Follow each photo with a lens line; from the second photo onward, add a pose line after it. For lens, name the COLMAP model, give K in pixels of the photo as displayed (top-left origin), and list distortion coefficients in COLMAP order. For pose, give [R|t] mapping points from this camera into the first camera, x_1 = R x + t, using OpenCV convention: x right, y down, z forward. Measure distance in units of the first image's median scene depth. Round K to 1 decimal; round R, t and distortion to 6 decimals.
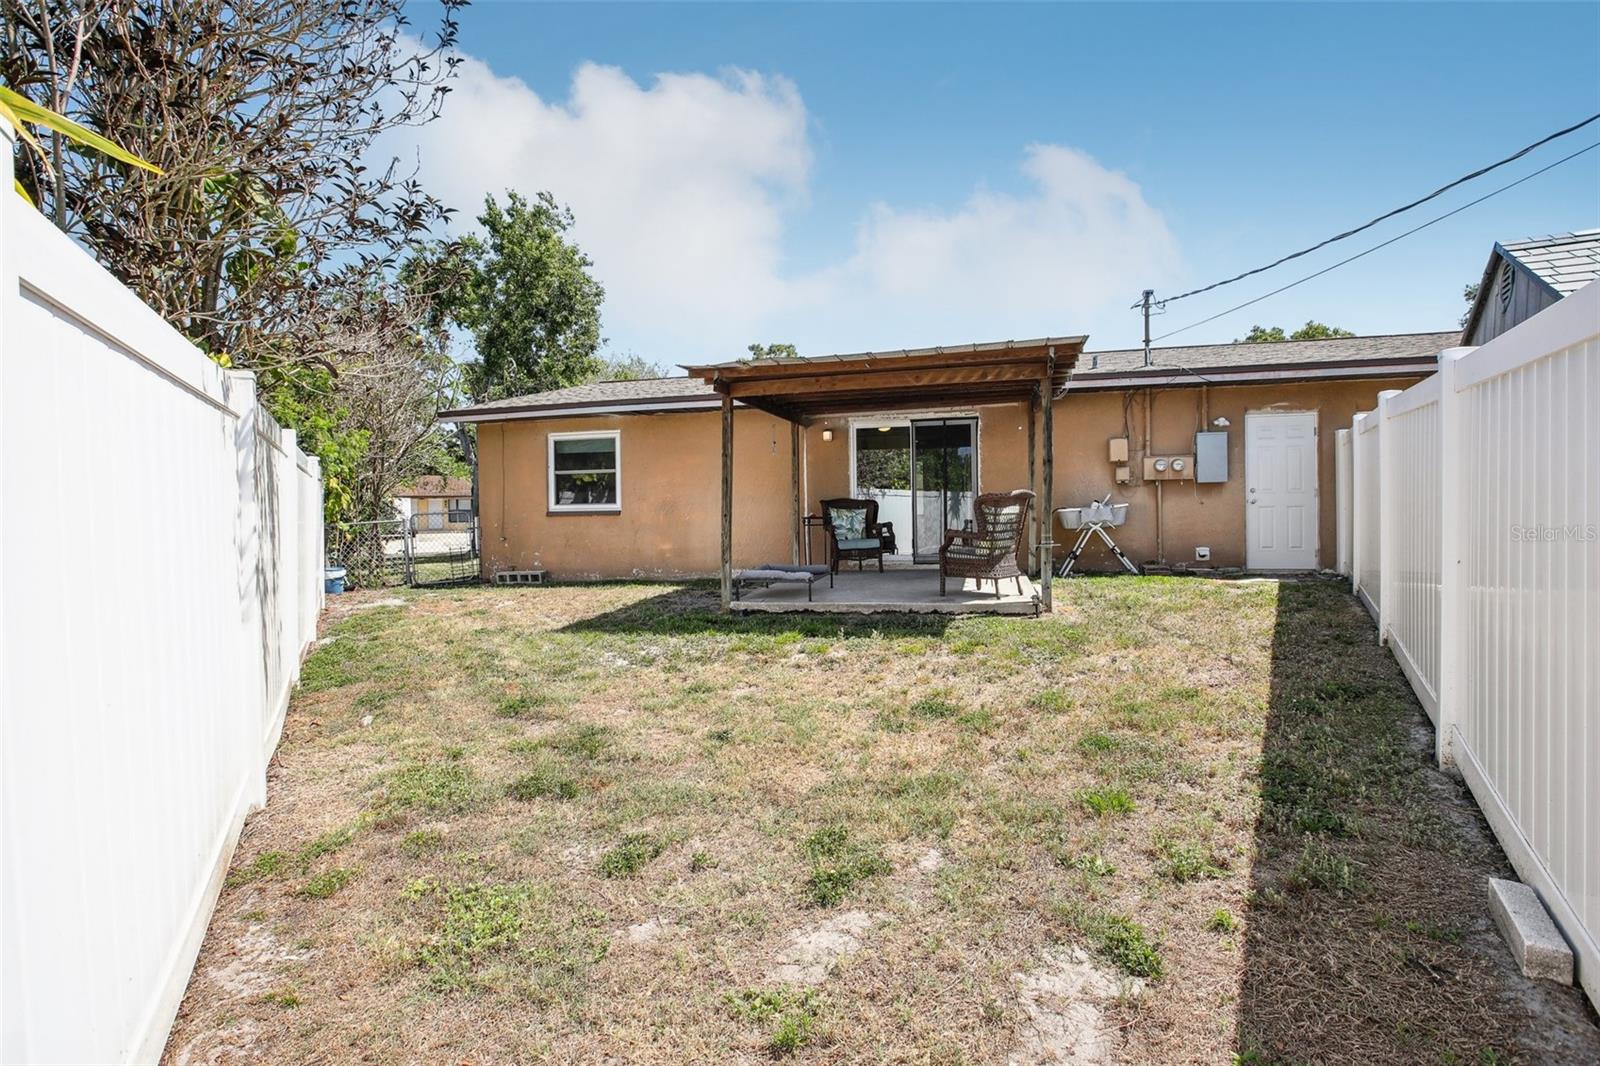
lens RADIAL K [[737.6, 0, 786.0], [0, 737.6, 508.7], [0, 0, 1]] dist [-0.053088, 0.021236]
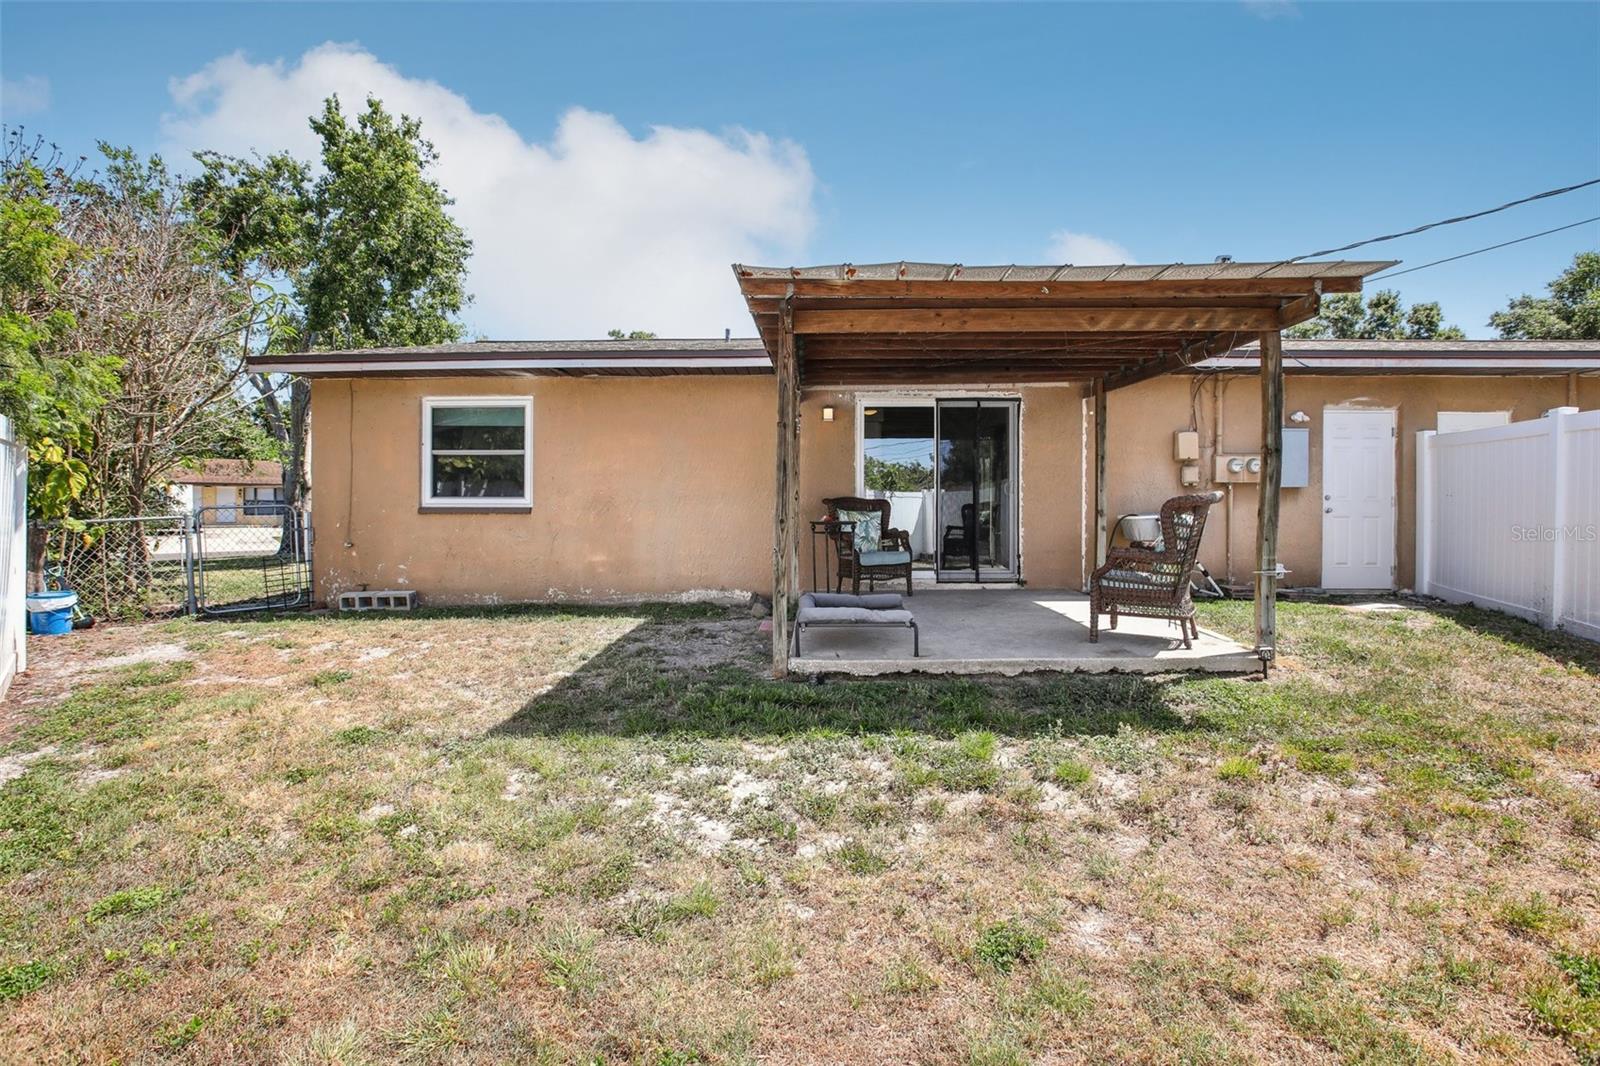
lens RADIAL K [[737.4, 0, 799.8], [0, 737.4, 501.1], [0, 0, 1]] dist [-0.051985, 0.020130]
pose [[0.974153, 0.018993, 0.225091, -0.143503], [-0.017323, 0.999806, -0.009392, -0.001691], [-0.225226, 0.005250, 0.974292, 0.266158]]
